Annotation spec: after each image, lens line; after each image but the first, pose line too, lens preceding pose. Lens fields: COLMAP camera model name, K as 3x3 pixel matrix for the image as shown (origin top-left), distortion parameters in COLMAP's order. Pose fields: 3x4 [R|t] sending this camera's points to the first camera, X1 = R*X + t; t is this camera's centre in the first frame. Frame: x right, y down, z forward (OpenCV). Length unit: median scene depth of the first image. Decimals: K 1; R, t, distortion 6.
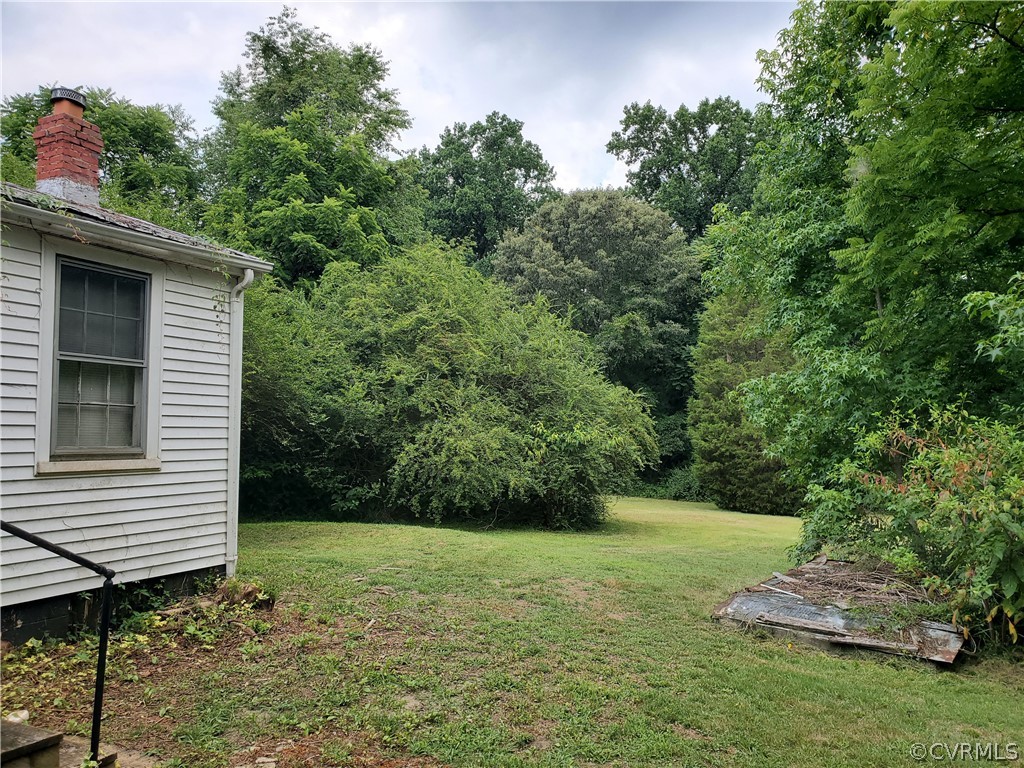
lens RADIAL K [[803.0, 0, 512.0], [0, 803.0, 384.0], [0, 0, 1]] dist [0.004222, -0.006491]
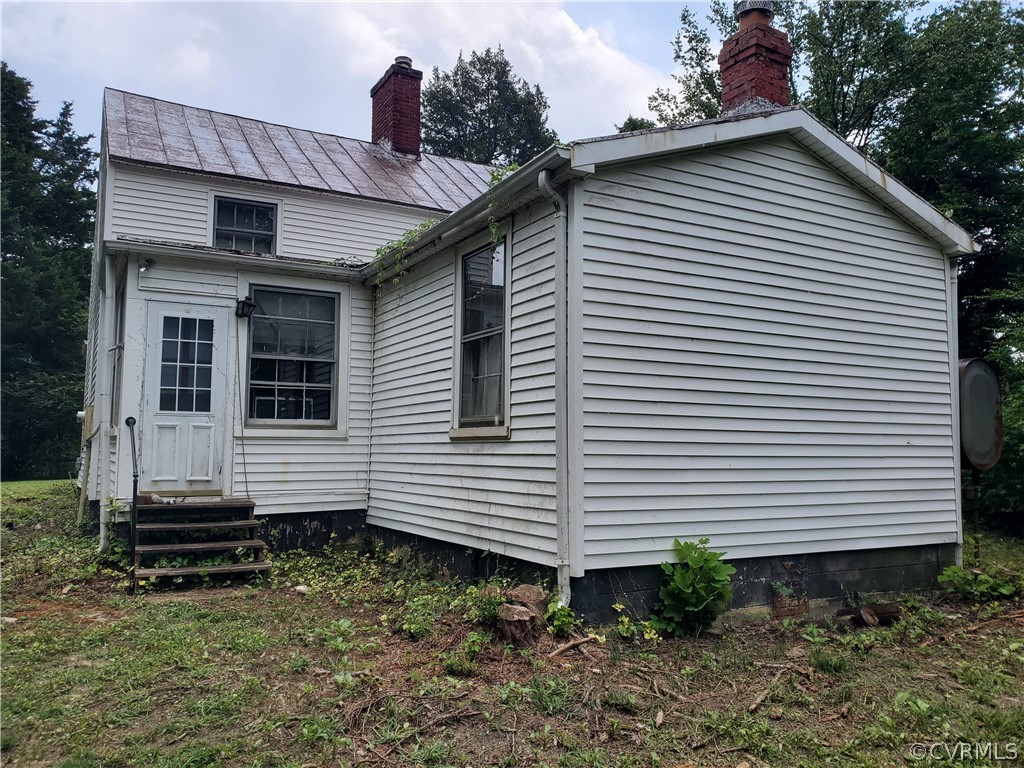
lens RADIAL K [[803.0, 0, 512.0], [0, 803.0, 384.0], [0, 0, 1]] dist [0.004222, -0.006491]
pose [[-0.573651, -0.077268, -0.815447, 0.200686], [0.041264, 0.991551, -0.122982, 0.101988], [0.818059, -0.104197, -0.565616, 0.984872]]
